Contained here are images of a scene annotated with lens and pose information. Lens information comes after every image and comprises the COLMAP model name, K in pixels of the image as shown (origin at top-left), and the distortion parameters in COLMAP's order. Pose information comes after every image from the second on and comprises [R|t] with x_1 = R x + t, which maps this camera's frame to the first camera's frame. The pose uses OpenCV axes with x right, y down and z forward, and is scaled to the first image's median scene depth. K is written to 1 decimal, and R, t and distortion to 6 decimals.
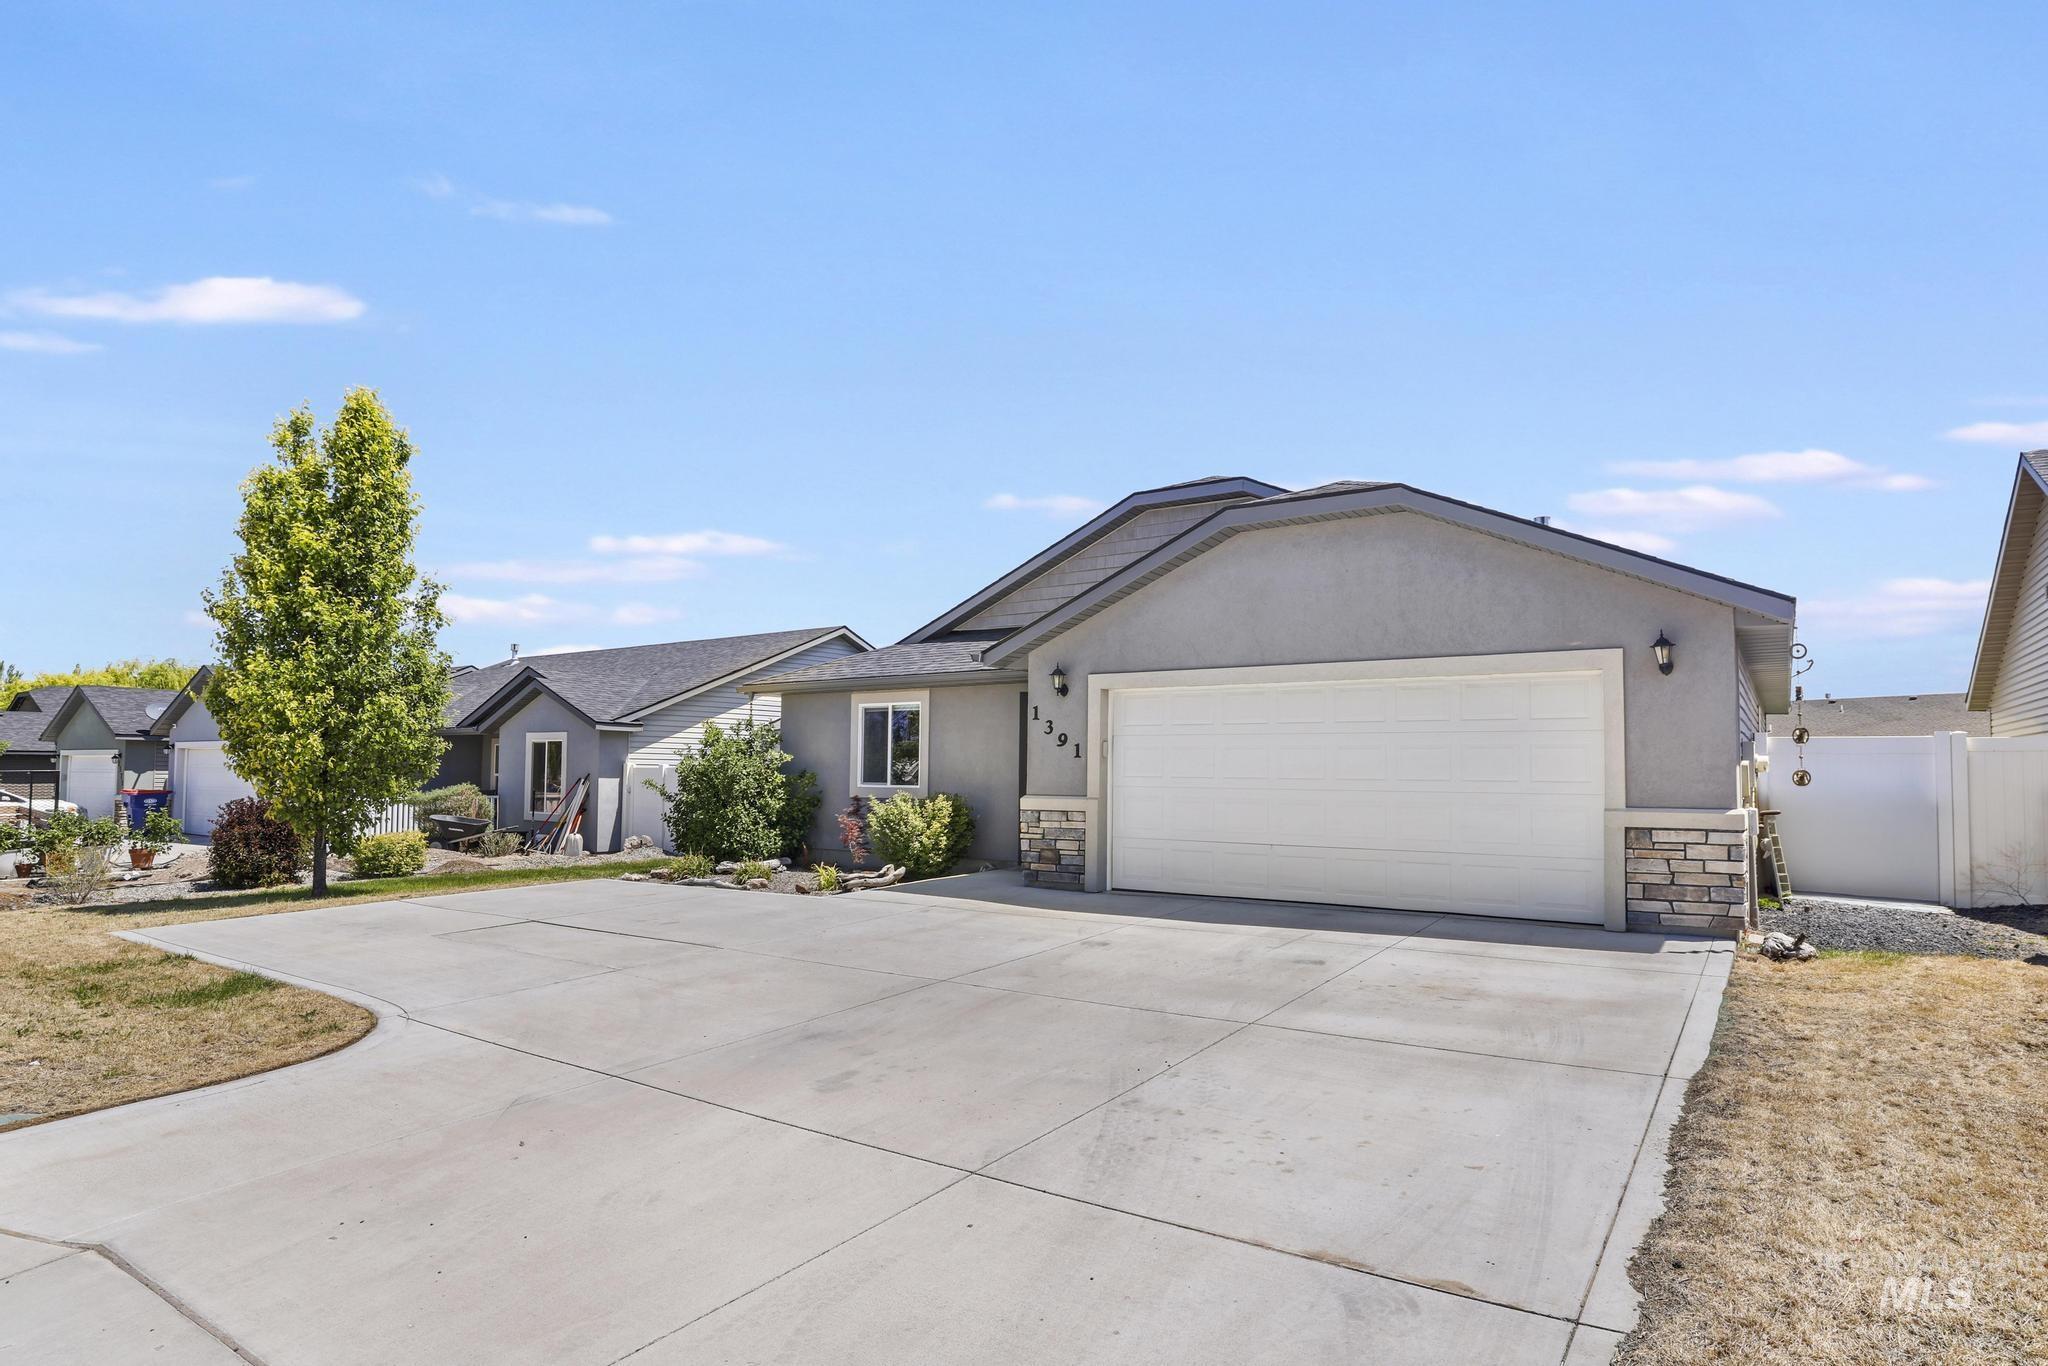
lens RADIAL K [[1090.9, 0, 1091.4], [0, 1090.9, 739.6], [0, 0, 1]] dist [-0.059470, 0.035184]
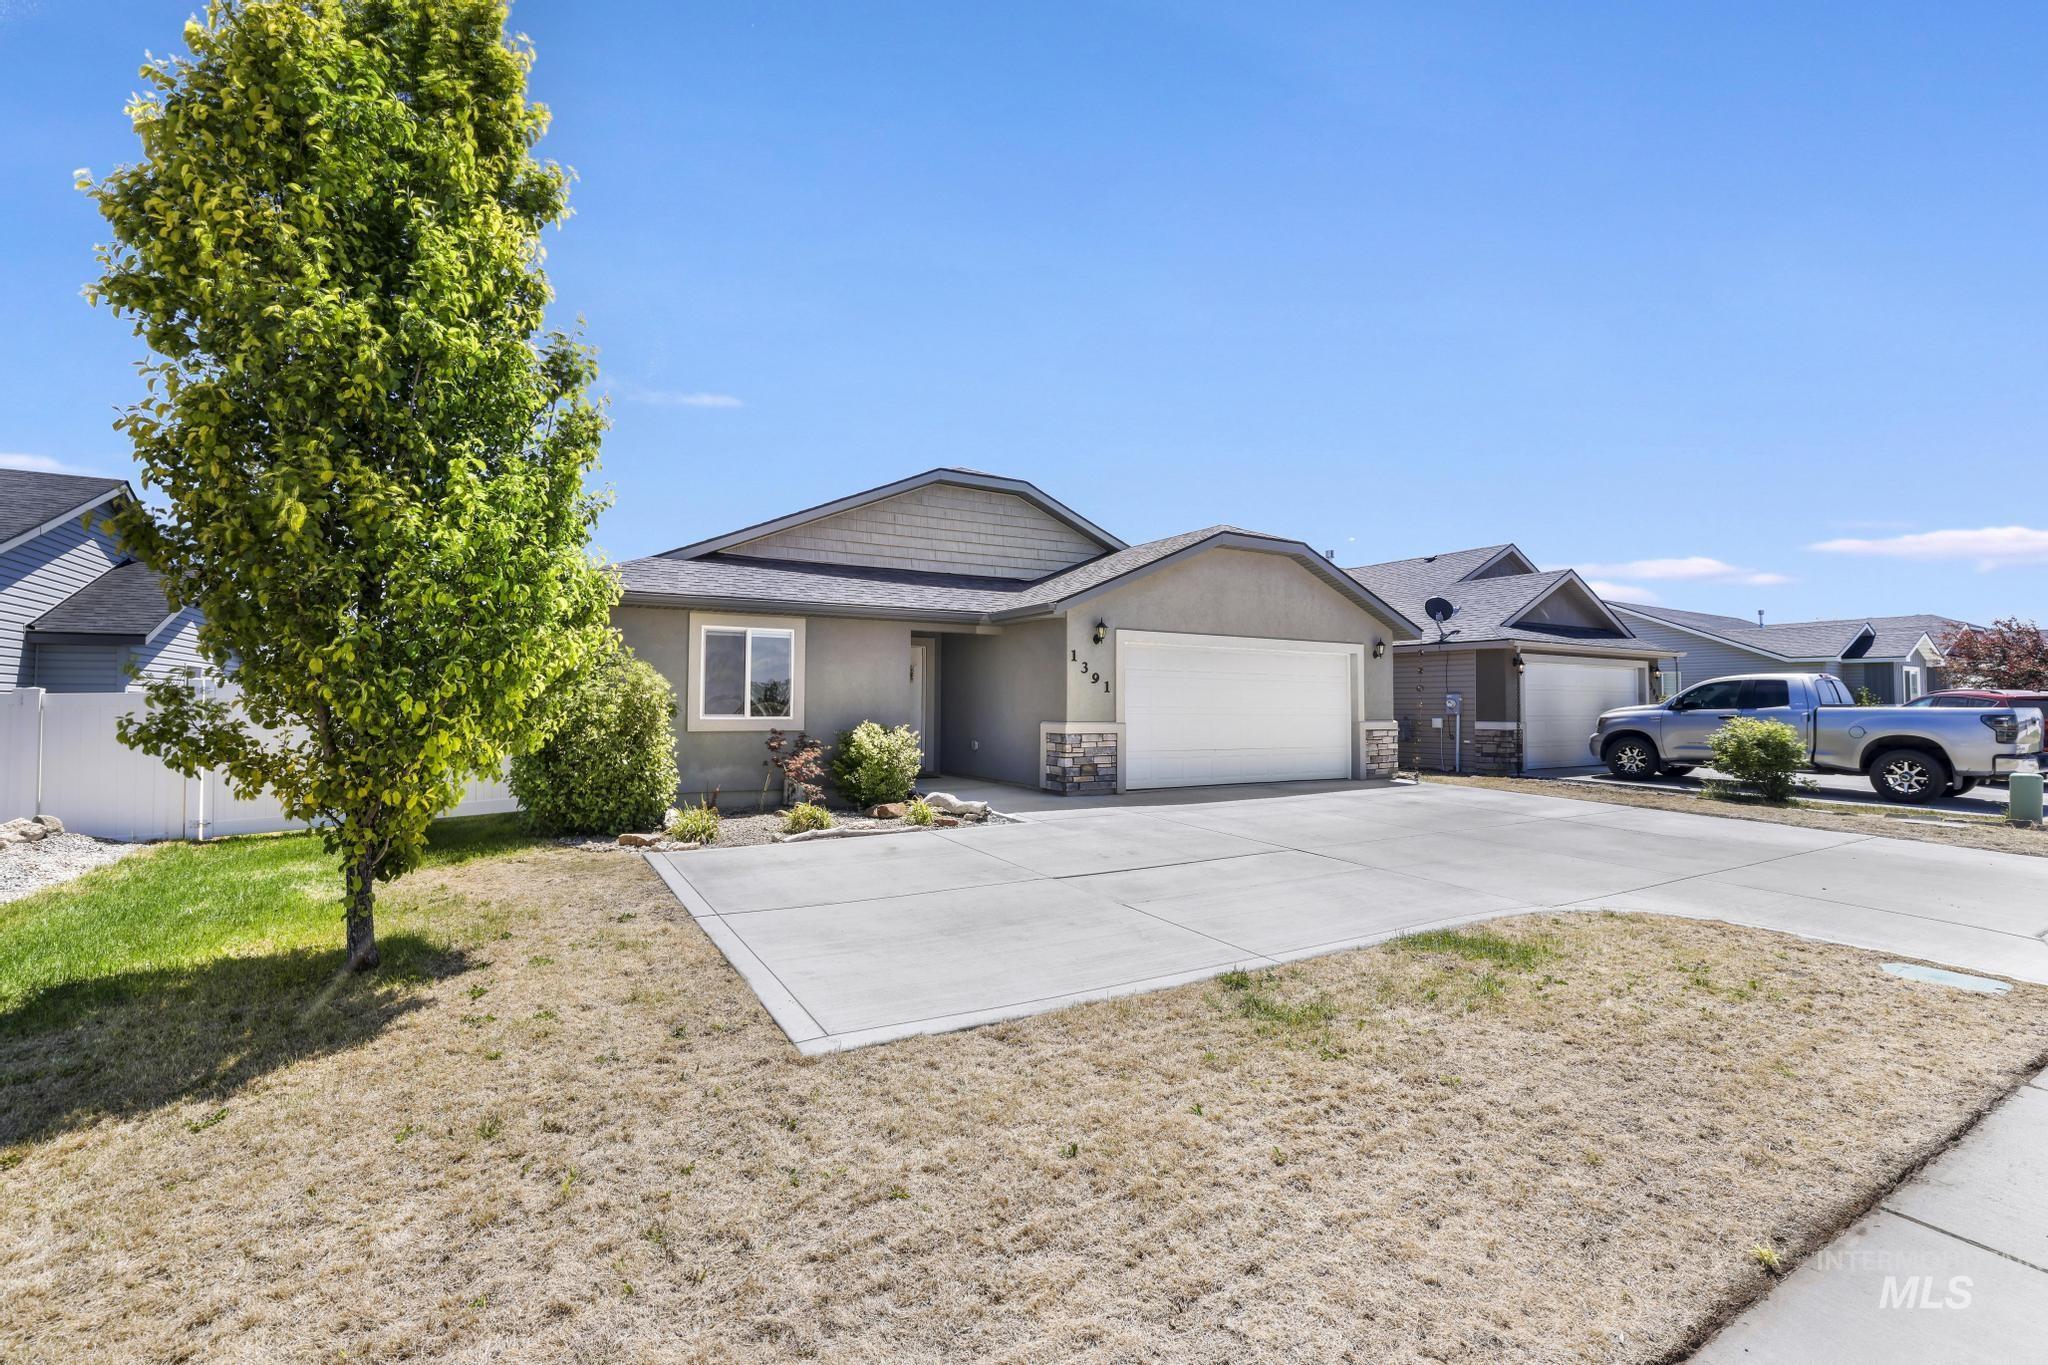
lens RADIAL K [[896.0, 0, 1018.0], [0, 896.0, 684.6], [0, 0, 1]] dist [-0.054073, 0.019712]
pose [[0.453877, 0.019027, 0.890861, -0.994599], [-0.028070, 0.999581, -0.007048, 0.017617], [-0.890622, -0.021807, 0.454221, 0.598879]]
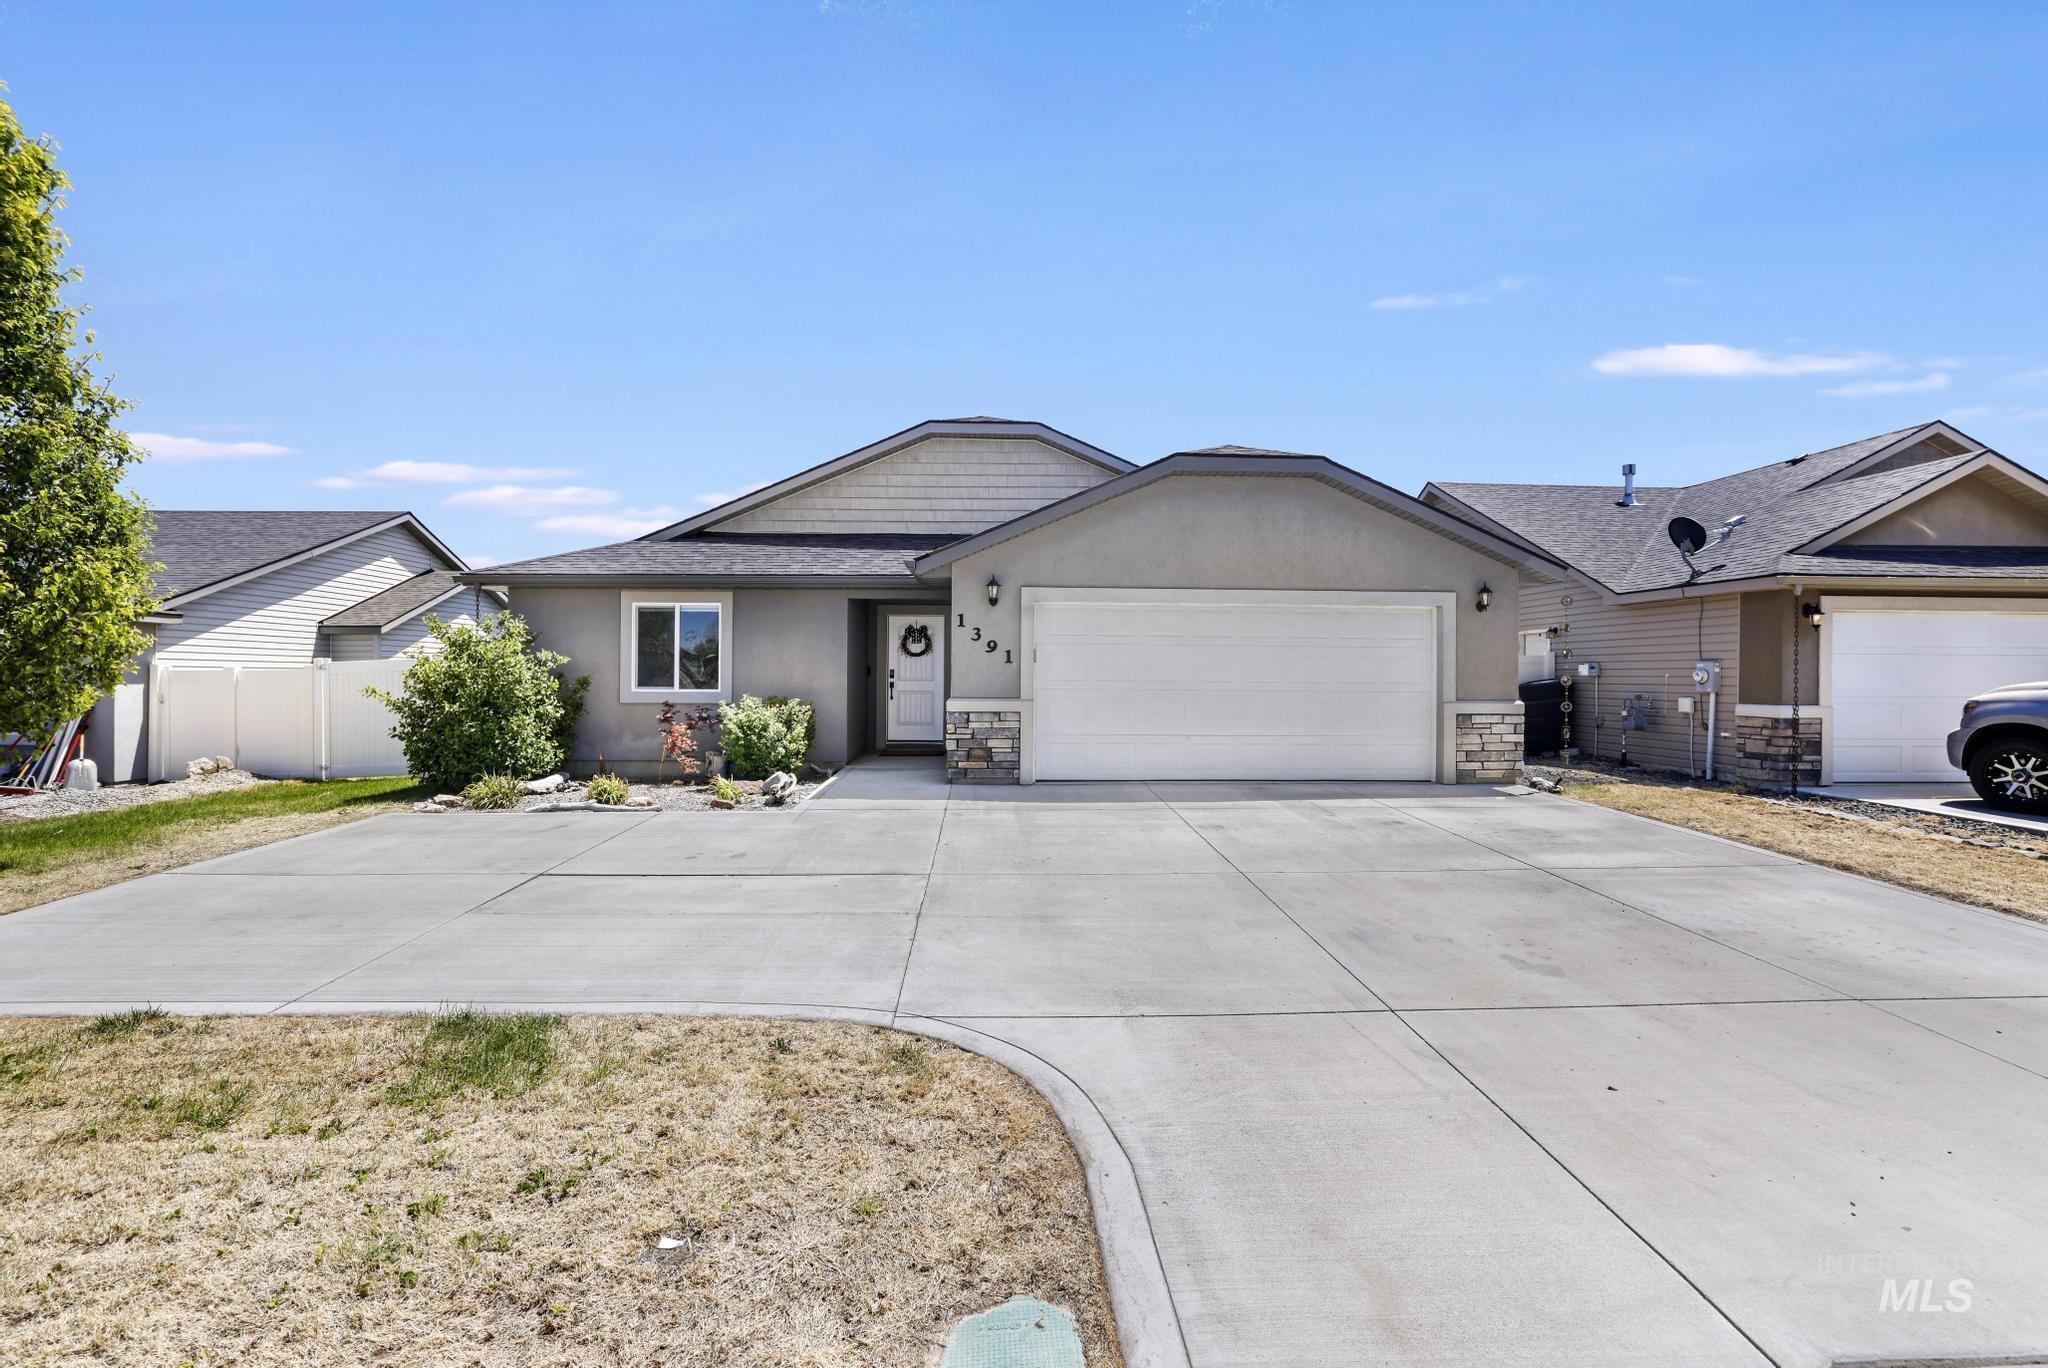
lens RADIAL K [[896.0, 0, 1018.0], [0, 896.0, 686.1], [0, 0, 1]] dist [-0.054073, 0.019712]
pose [[0.820951, -0.008441, 0.570937, -0.507145], [-0.016950, 0.999090, 0.039144, 0.004300], [-0.570748, -0.041813, 0.820060, 0.254736]]
